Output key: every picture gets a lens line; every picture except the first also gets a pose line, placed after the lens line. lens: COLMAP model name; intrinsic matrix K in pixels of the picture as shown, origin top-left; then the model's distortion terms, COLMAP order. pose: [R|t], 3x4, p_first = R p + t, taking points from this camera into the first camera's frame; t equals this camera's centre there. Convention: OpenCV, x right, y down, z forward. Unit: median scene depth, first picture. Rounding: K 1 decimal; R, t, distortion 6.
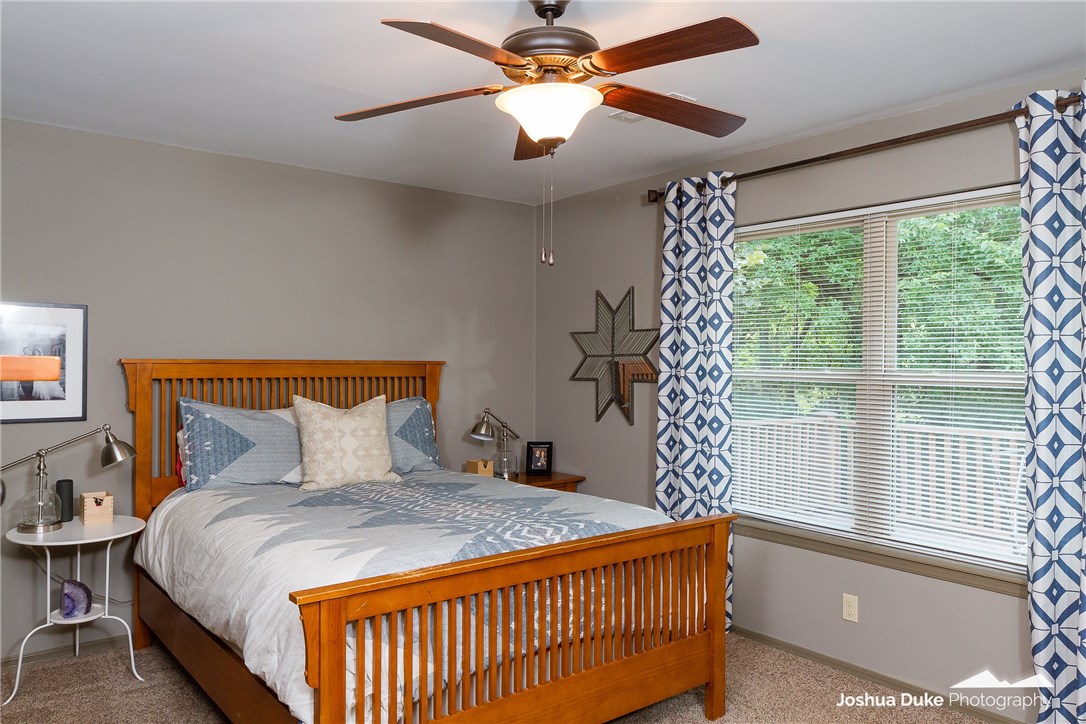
lens RADIAL K [[769.7, 0, 542.2], [0, 769.7, 356.1], [0, 0, 1]] dist [0.002761, -0.001326]
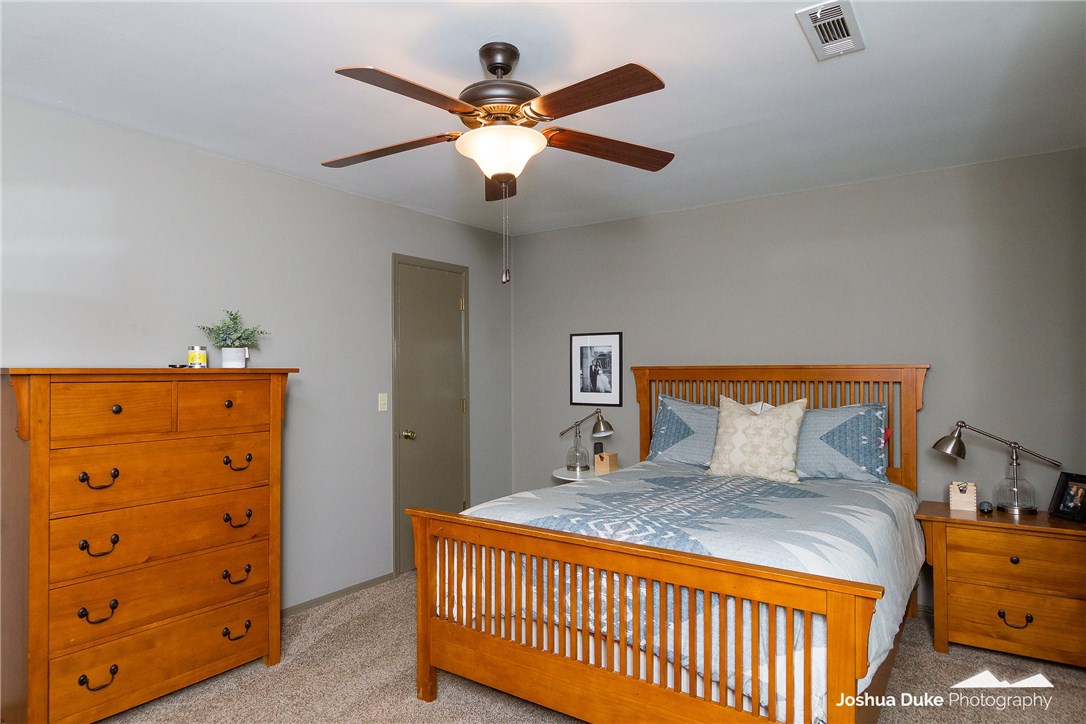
lens RADIAL K [[646.8, 0, 541.6], [0, 646.8, 371.0], [0, 0, 1]] dist [0.000769, -0.000019]
pose [[0.281140, -0.003692, -0.959660, 0.605185], [0.015284, 0.999883, 0.000631, 0.008953], [0.959545, -0.014844, 0.281164, 0.483164]]
